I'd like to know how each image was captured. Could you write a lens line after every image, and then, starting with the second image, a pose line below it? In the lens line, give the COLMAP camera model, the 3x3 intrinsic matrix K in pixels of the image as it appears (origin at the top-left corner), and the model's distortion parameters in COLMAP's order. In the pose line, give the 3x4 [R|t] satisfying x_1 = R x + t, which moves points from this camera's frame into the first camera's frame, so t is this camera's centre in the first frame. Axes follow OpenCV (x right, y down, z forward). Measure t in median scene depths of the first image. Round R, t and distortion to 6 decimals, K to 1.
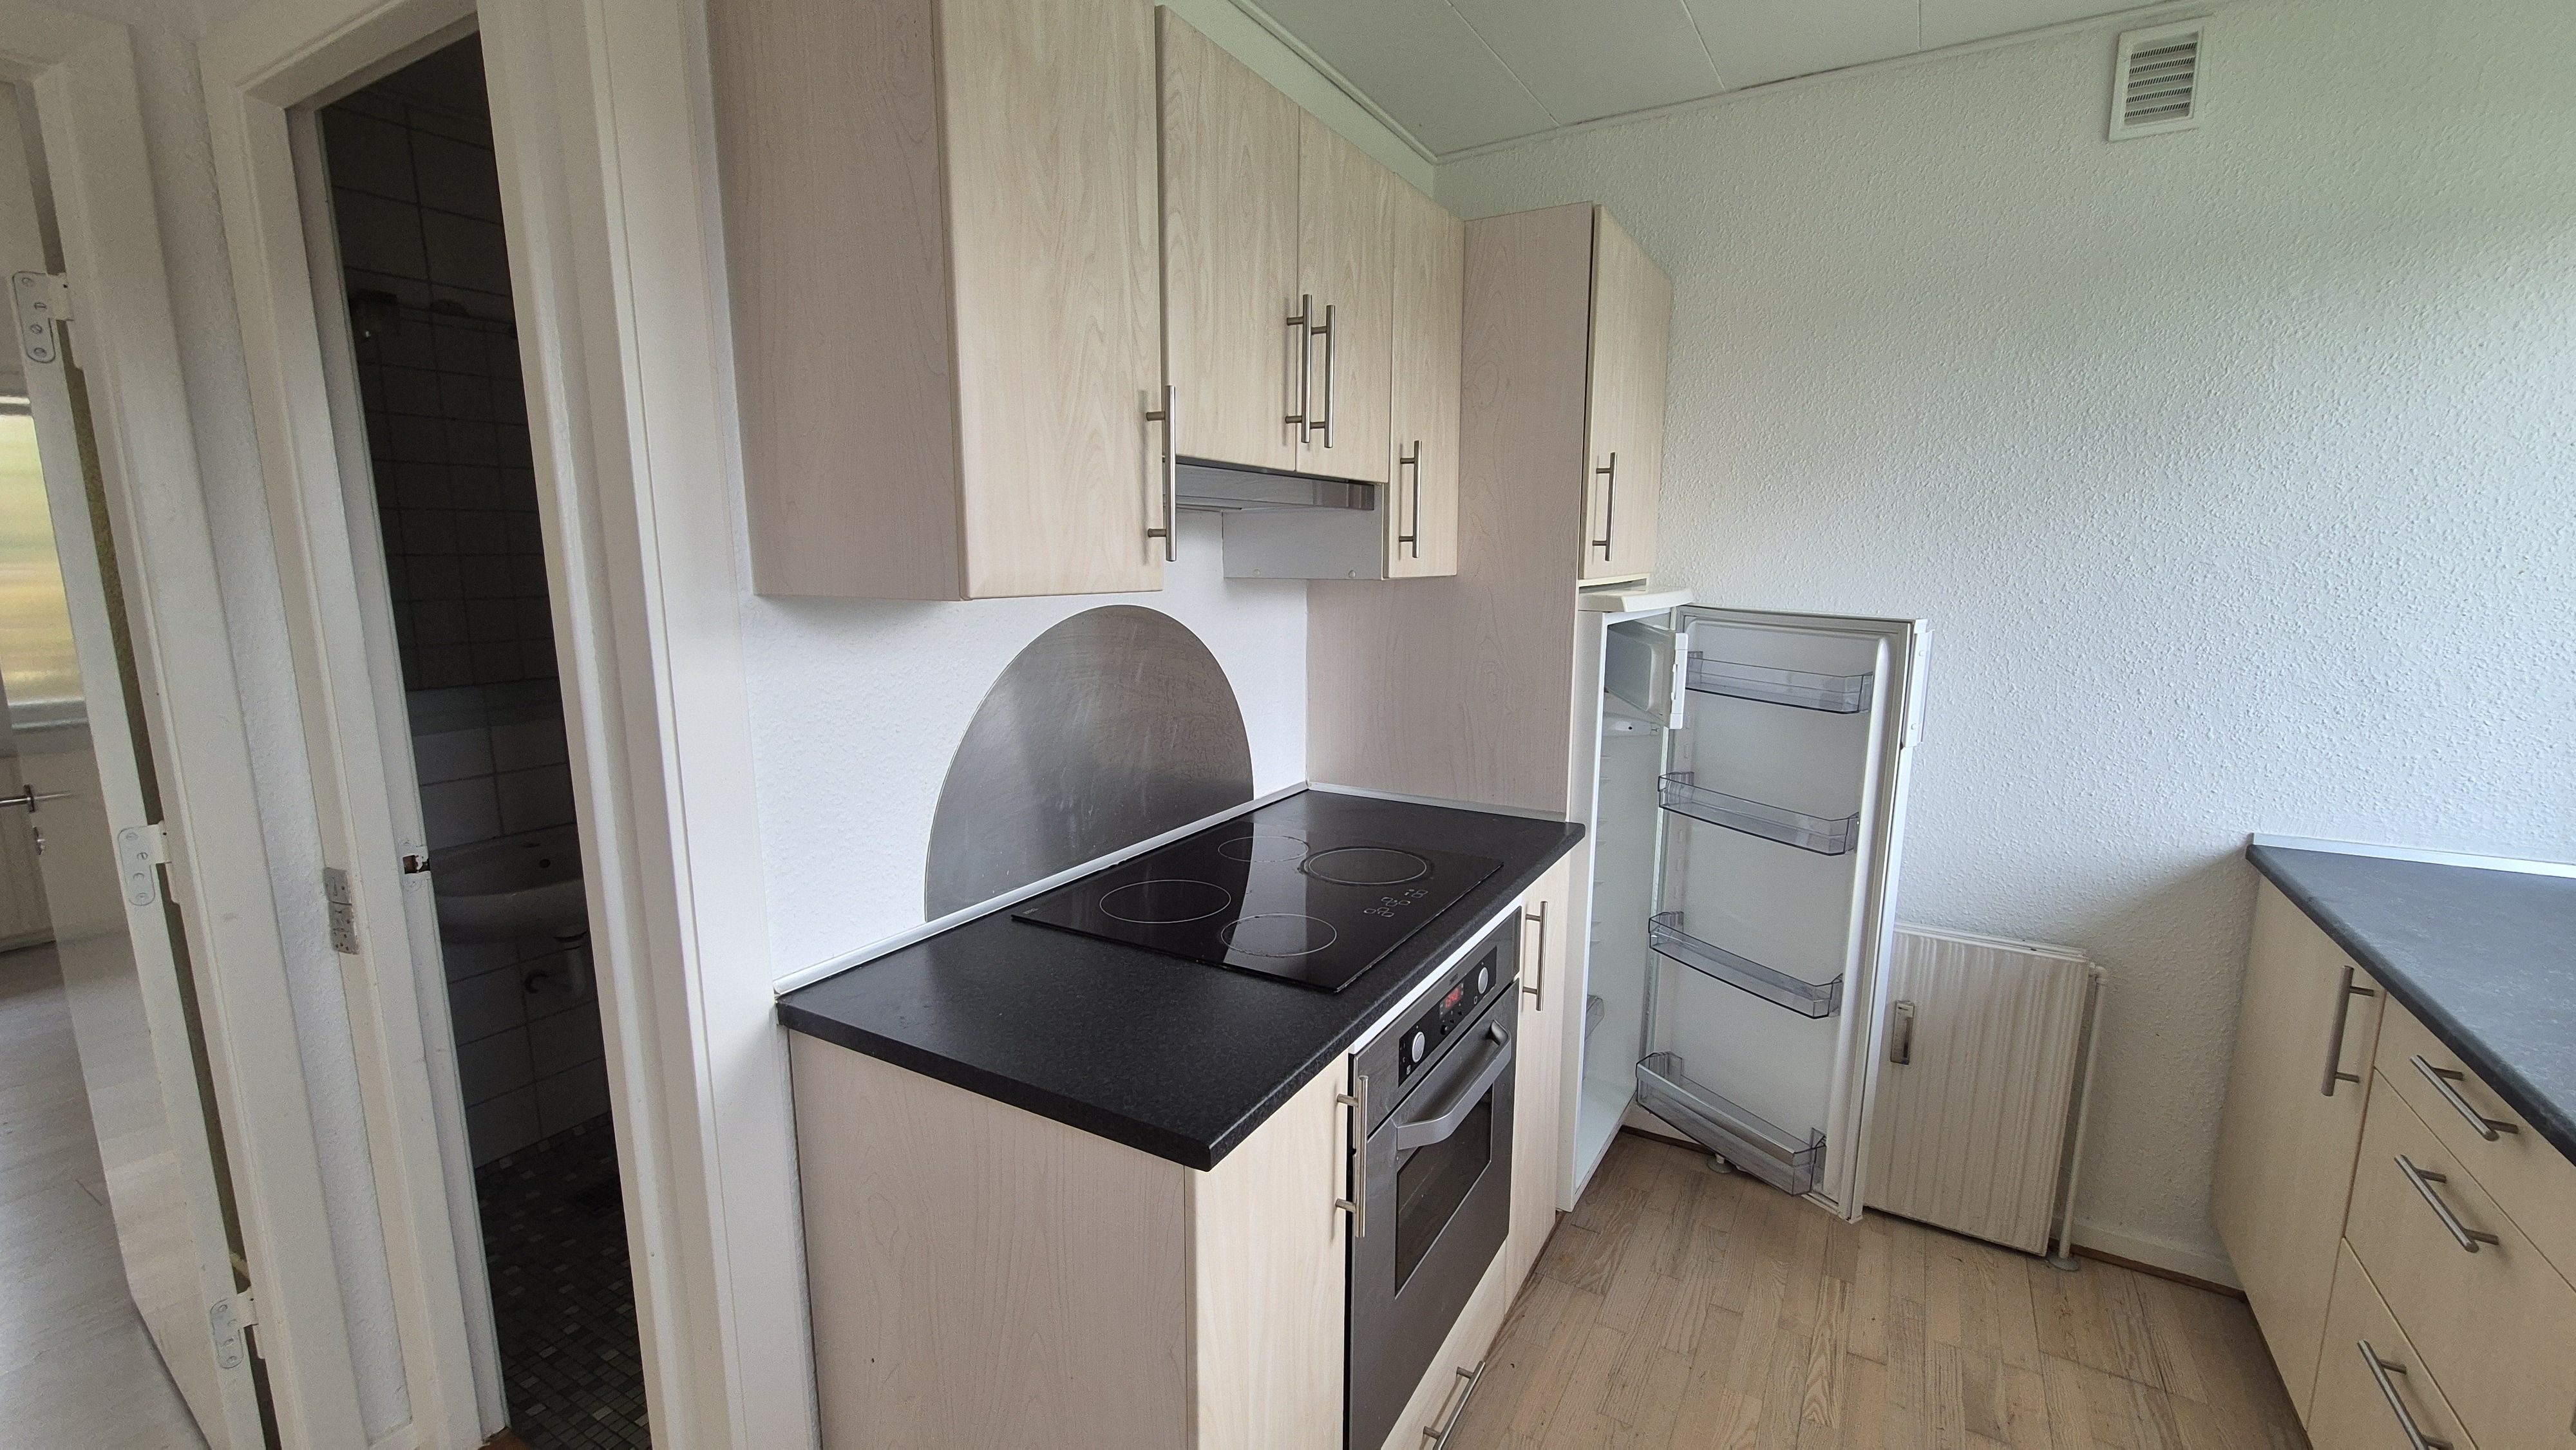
lens RADIAL K [[1050.8, 0, 1294.6], [0, 1050.8, 723.7], [0, 0, 1]] dist [0.003398, 0.000195]
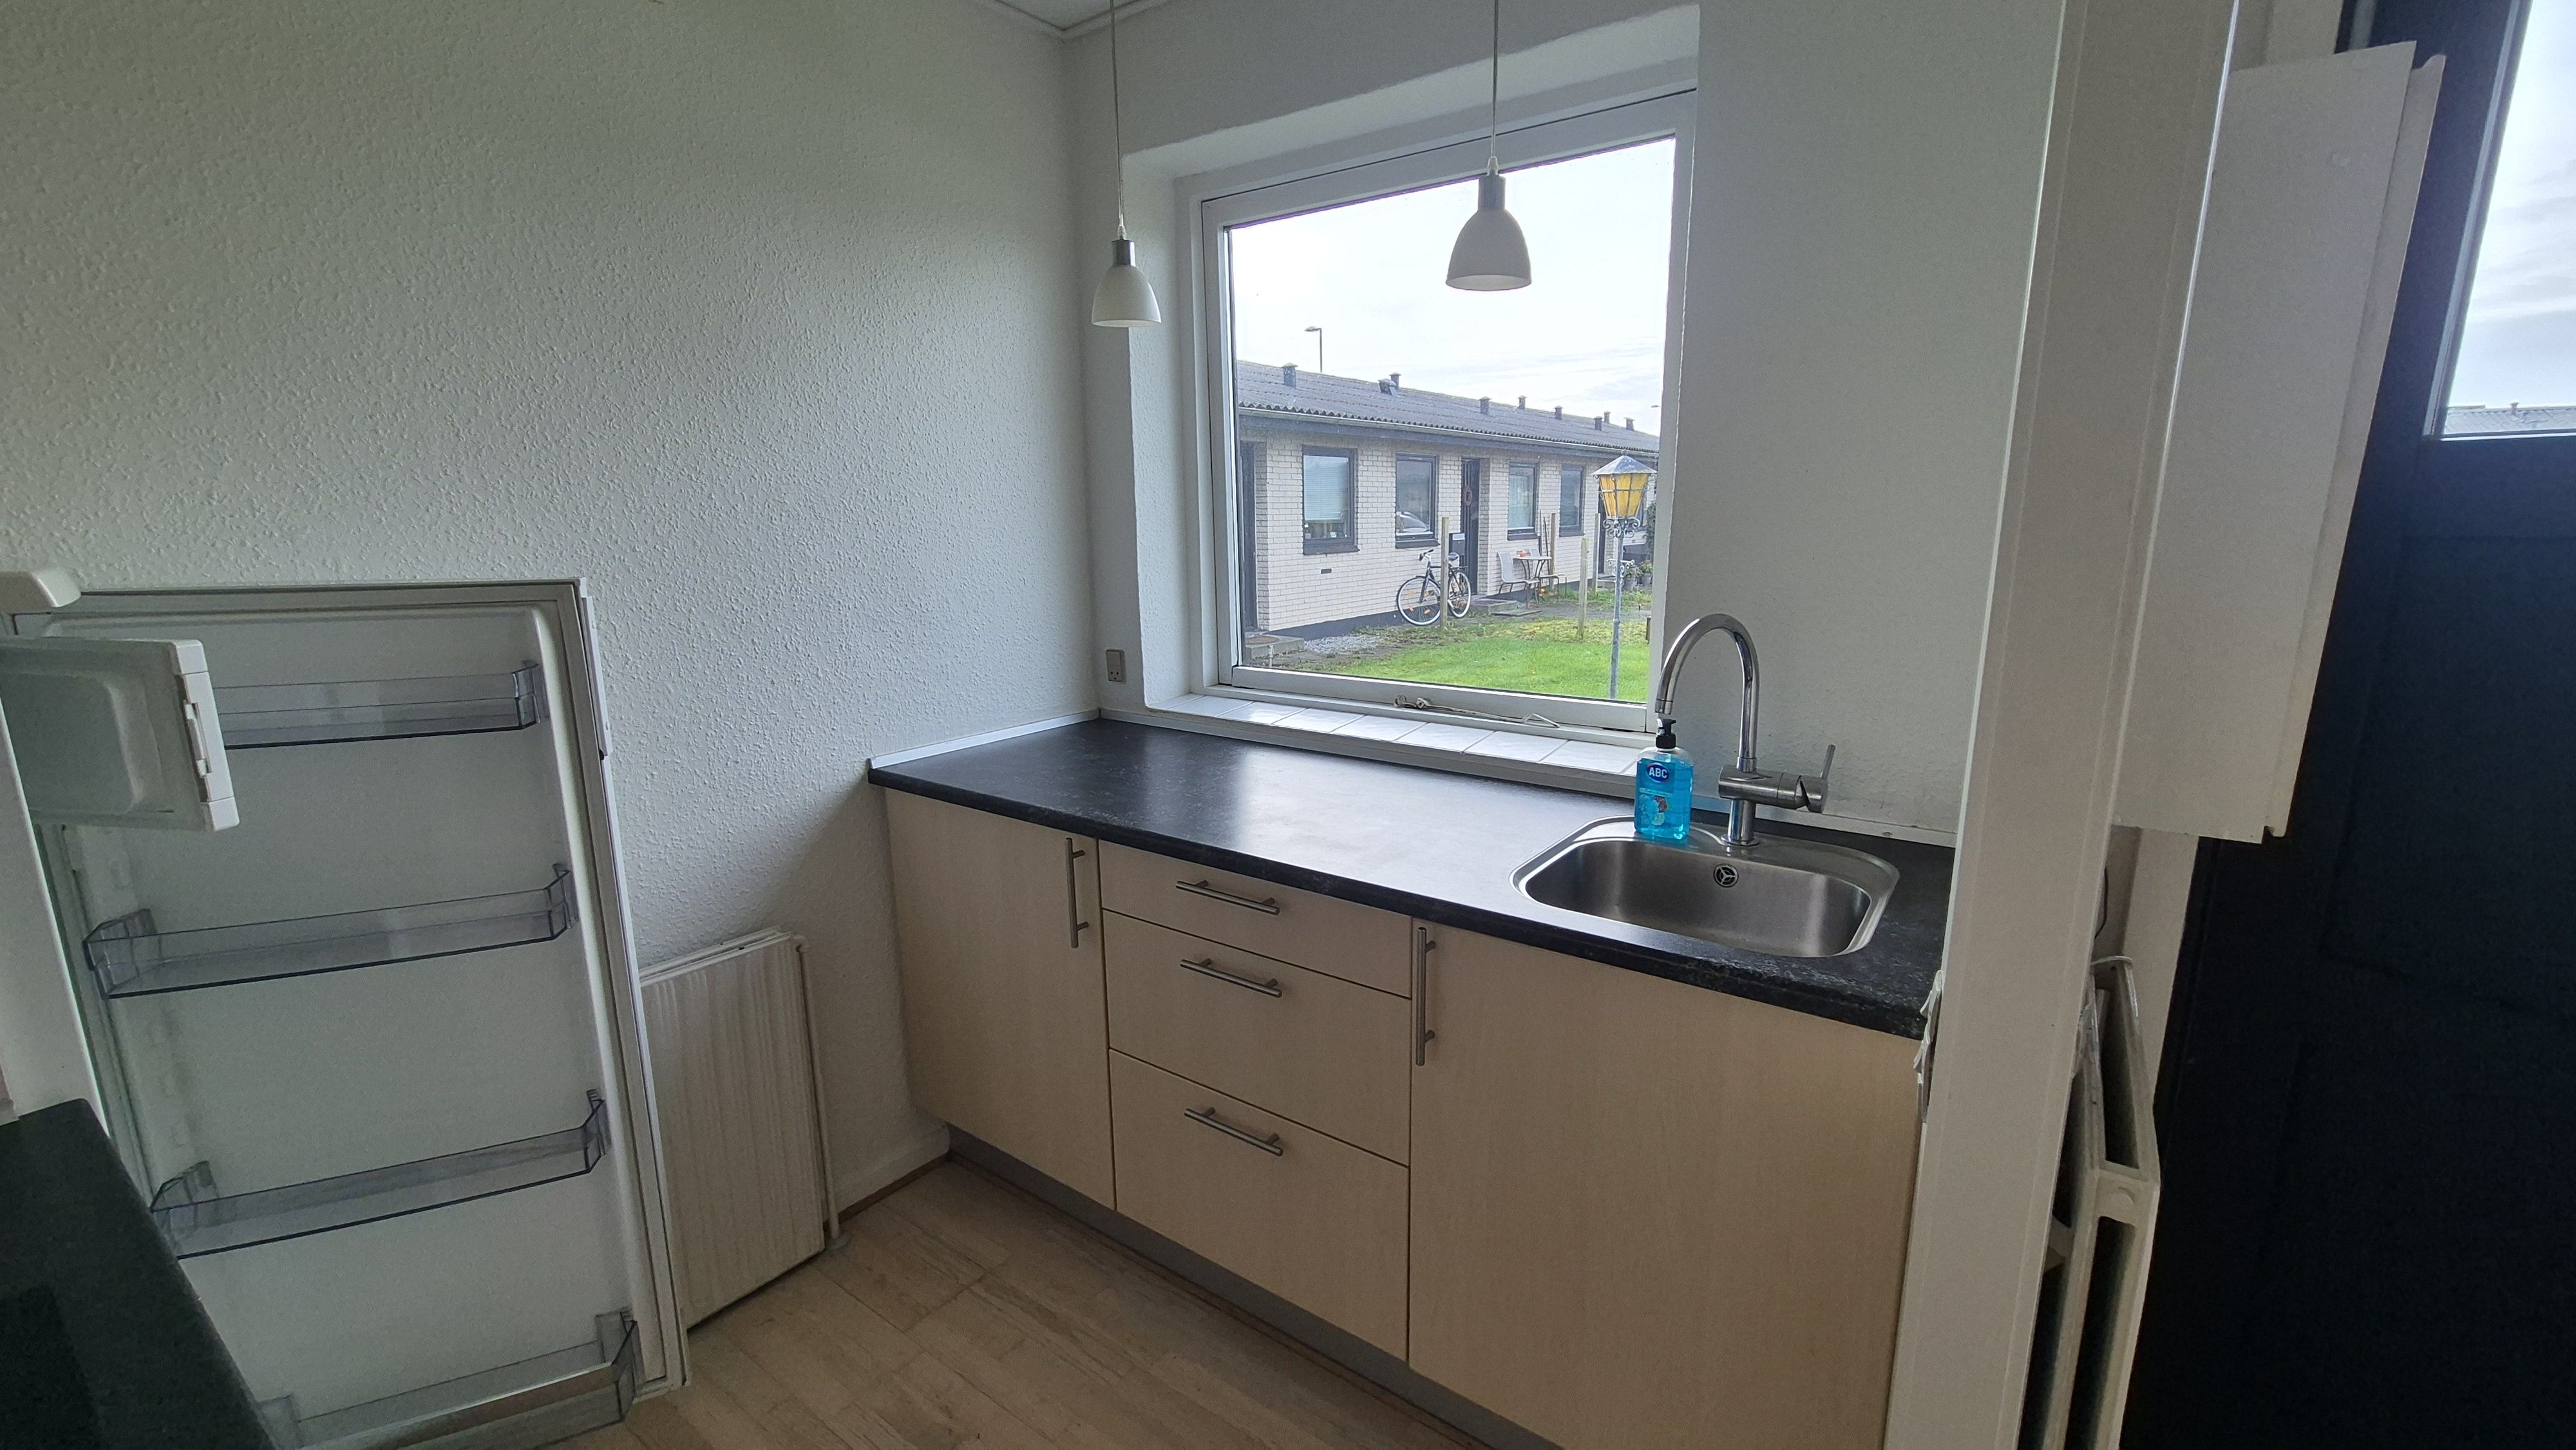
lens RADIAL K [[1050.8, 0, 1308.1], [0, 1050.8, 728.0], [0, 0, 1]] dist [0.003398, 0.000195]
pose [[0.083108, -0.206032, 0.975010, -0.076347], [0.170031, 0.966980, 0.189842, -0.050224], [-0.981928, 0.150005, 0.115396, 0.430669]]
